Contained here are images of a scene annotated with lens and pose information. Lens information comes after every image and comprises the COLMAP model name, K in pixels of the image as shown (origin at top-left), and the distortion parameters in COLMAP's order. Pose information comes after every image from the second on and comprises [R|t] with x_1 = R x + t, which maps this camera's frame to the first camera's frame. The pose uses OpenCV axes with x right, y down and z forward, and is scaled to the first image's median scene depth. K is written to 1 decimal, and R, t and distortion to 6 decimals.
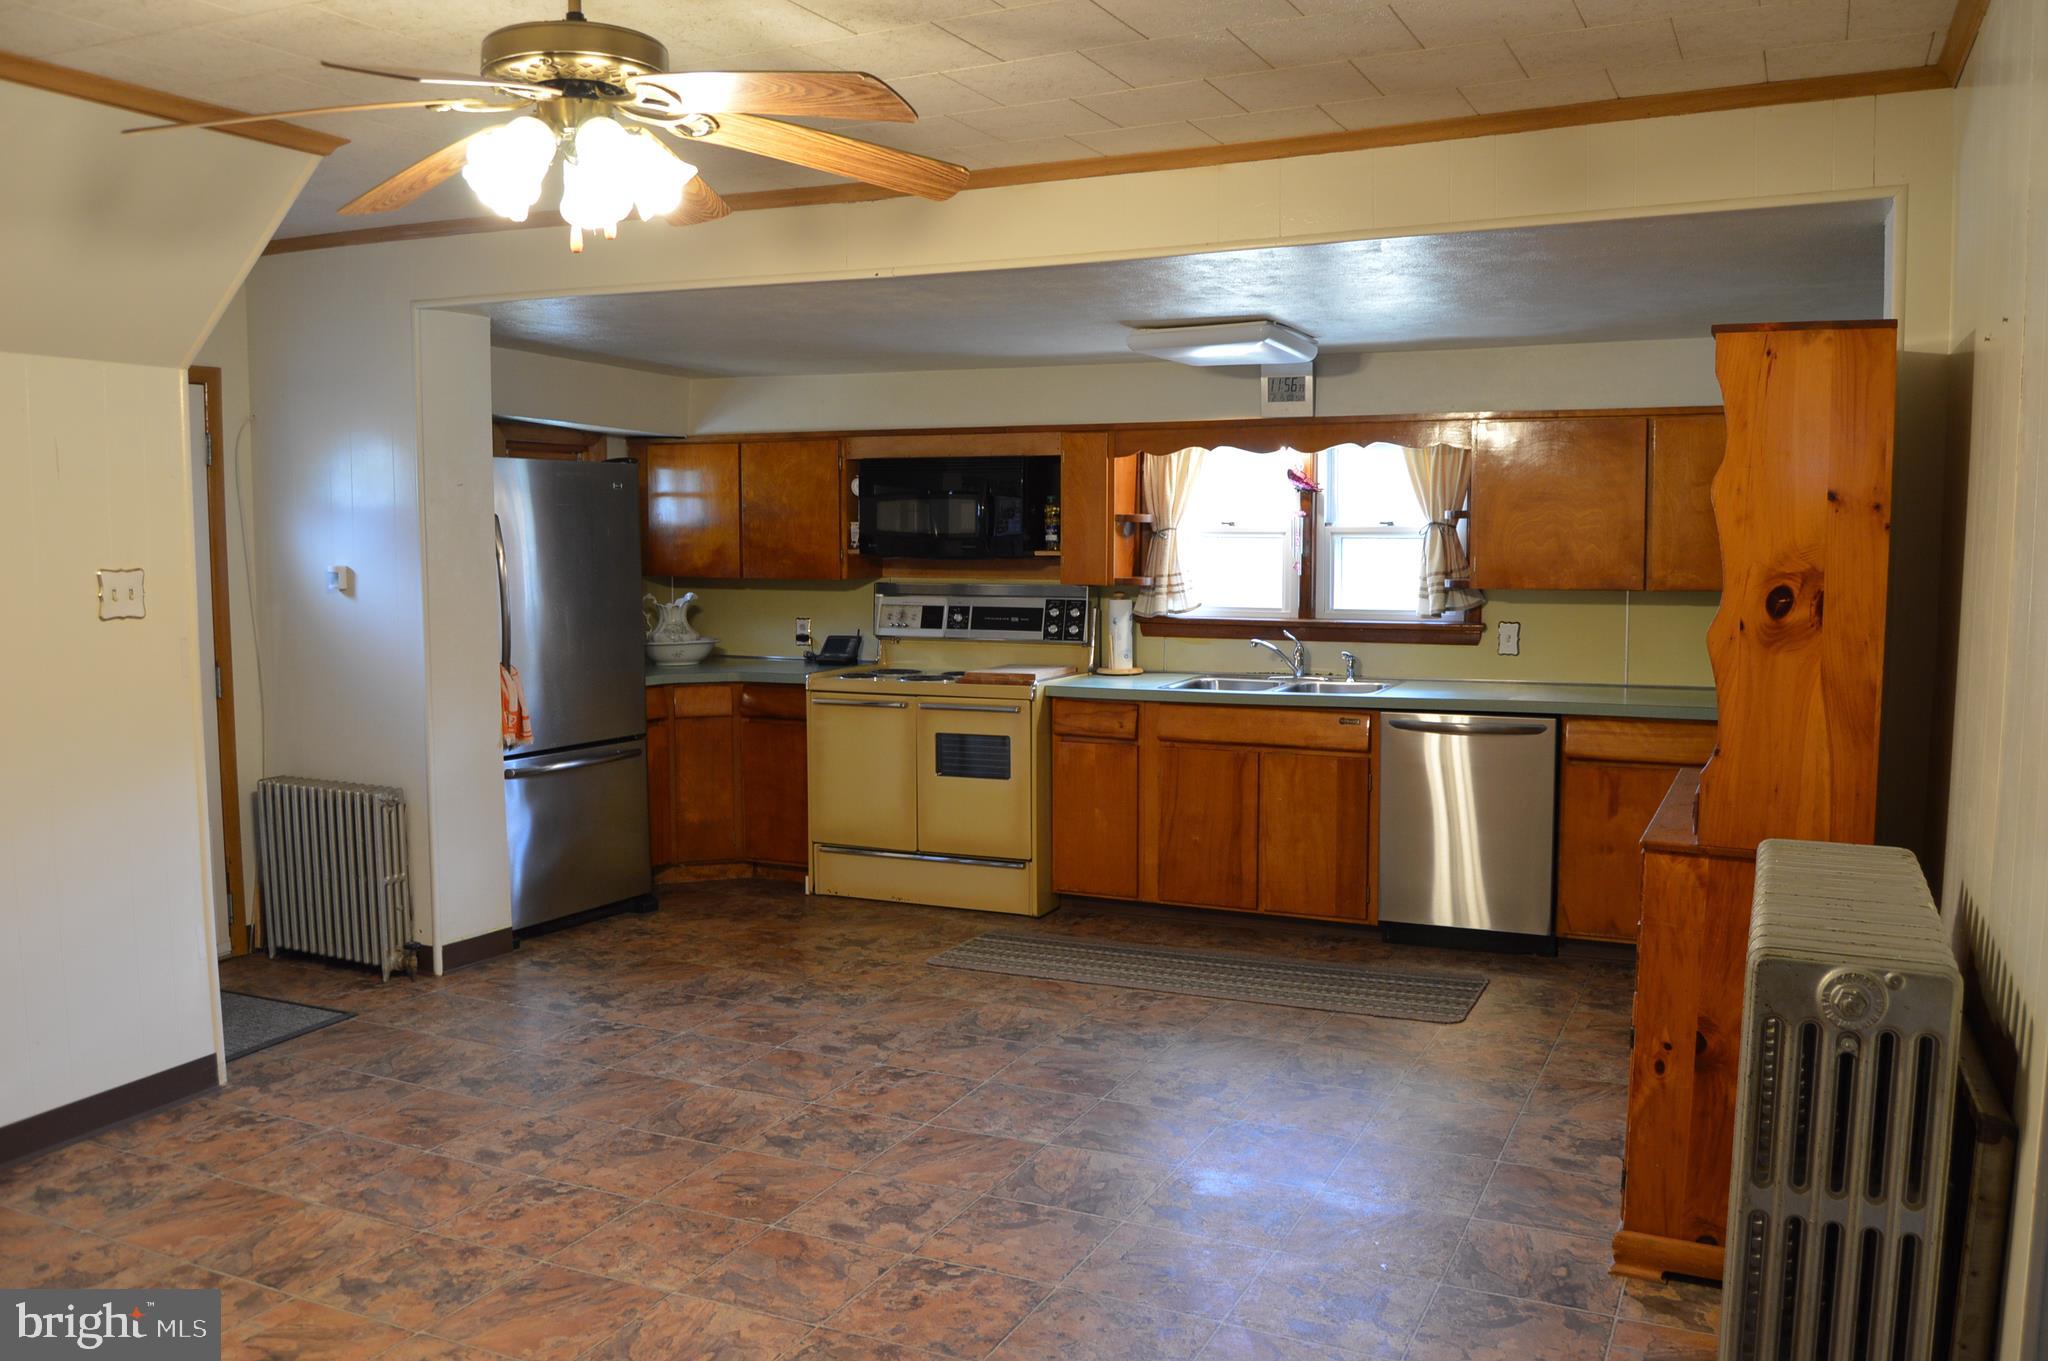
lens RADIAL K [[1629.1, 0, 1024.1], [0, 1629.1, 703.6], [0, 0, 1]] dist [-0.063125, 0.000835]
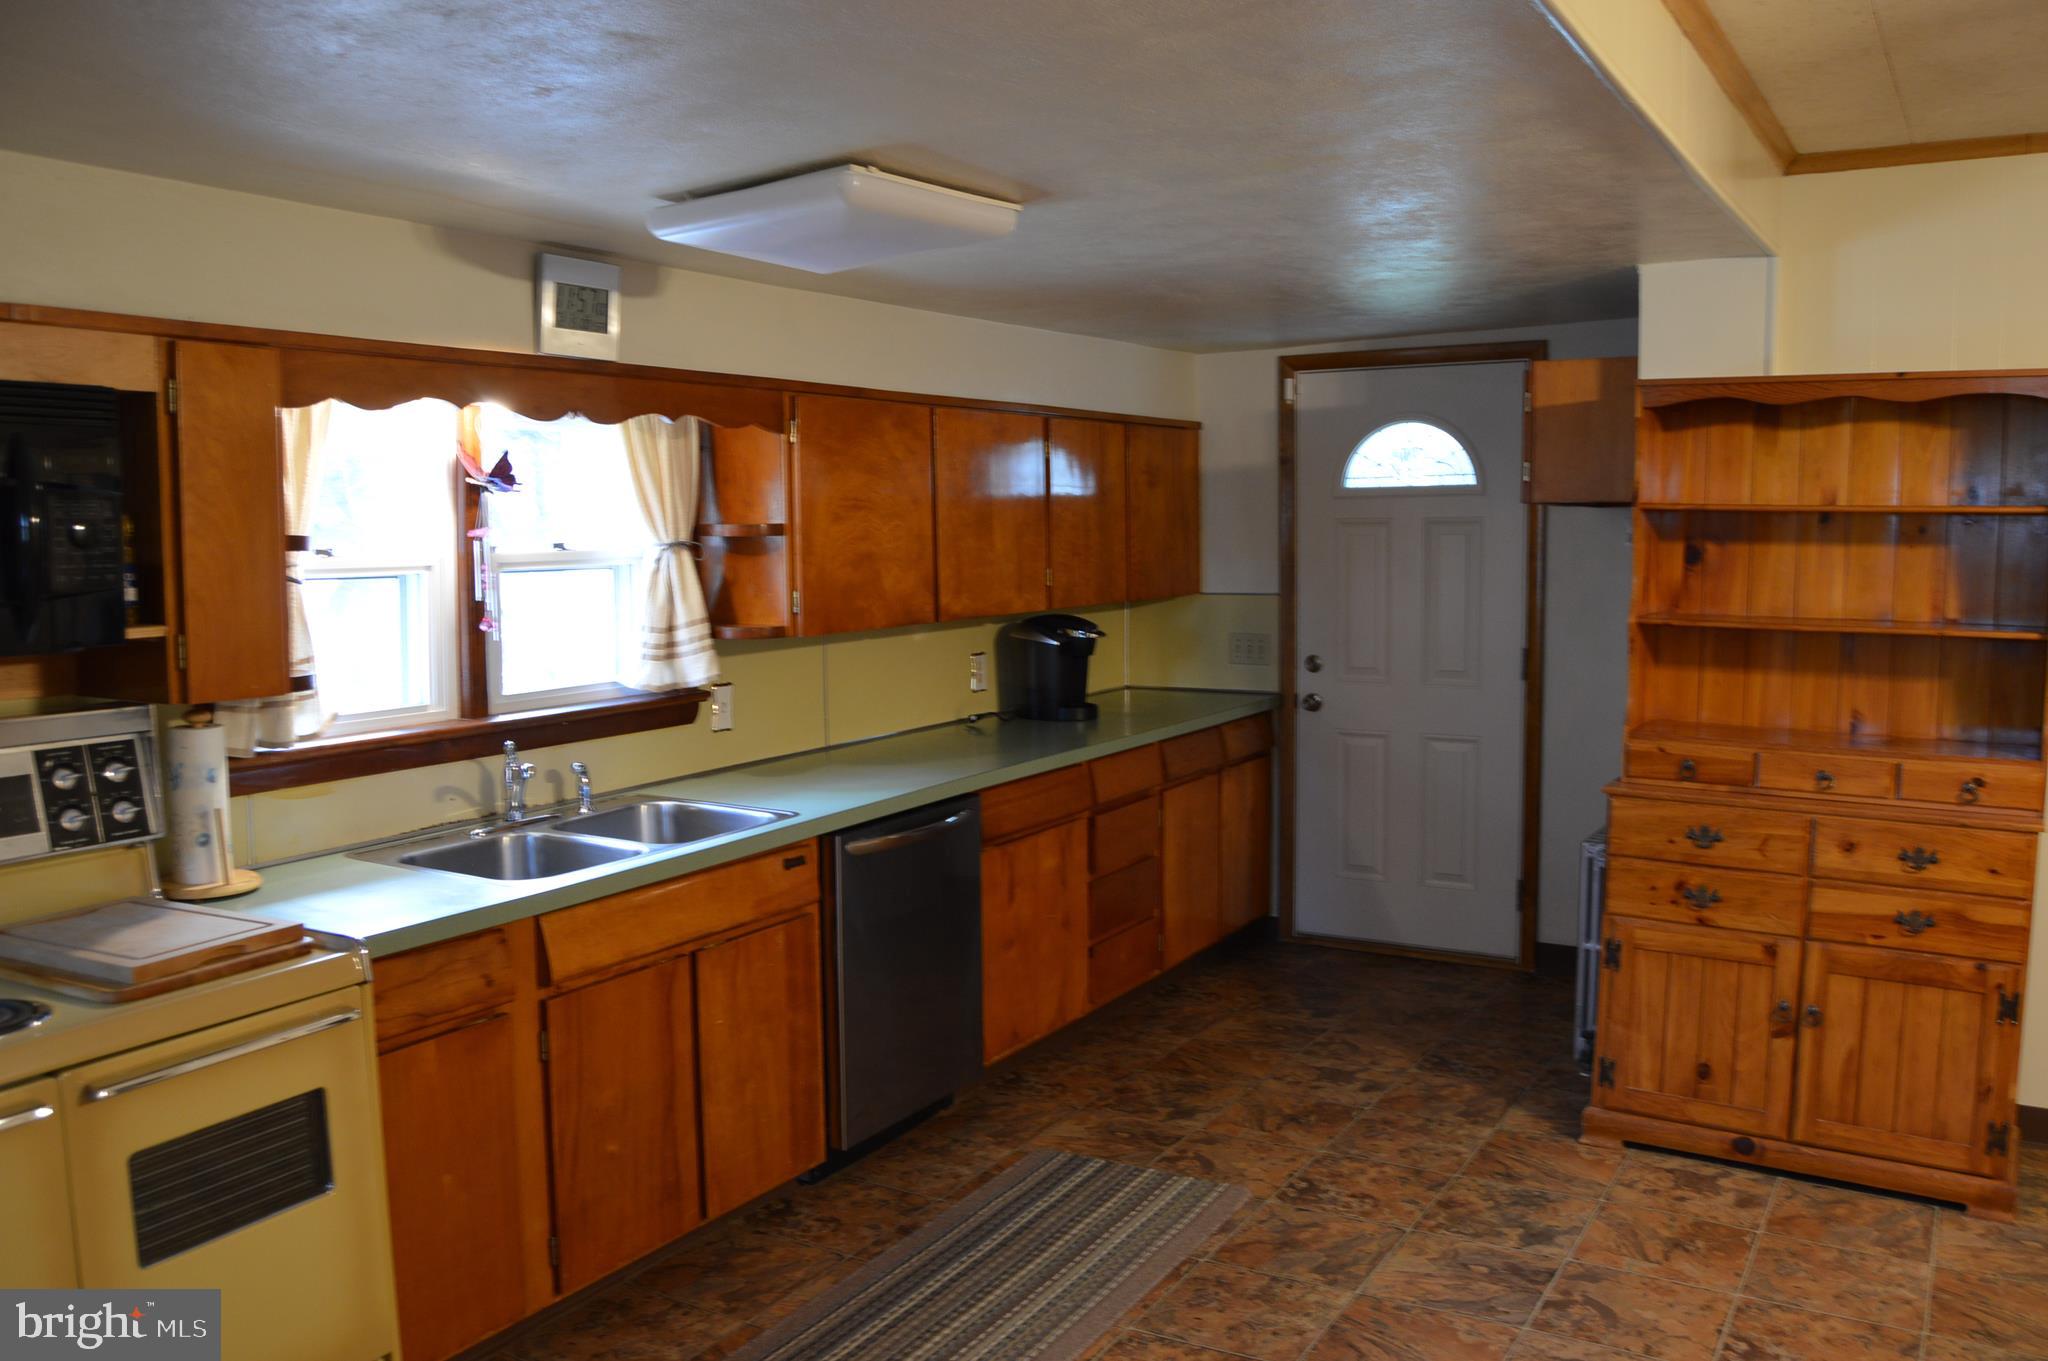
lens RADIAL K [[1629.1, 0, 1024.1], [0, 1629.1, 703.6], [0, 0, 1]] dist [-0.063125, 0.000835]
pose [[0.096808, -0.104787, 0.989772, -0.362475], [0.116777, 0.988770, 0.093259, -0.087549], [-0.988429, 0.106555, 0.107957, 0.755868]]
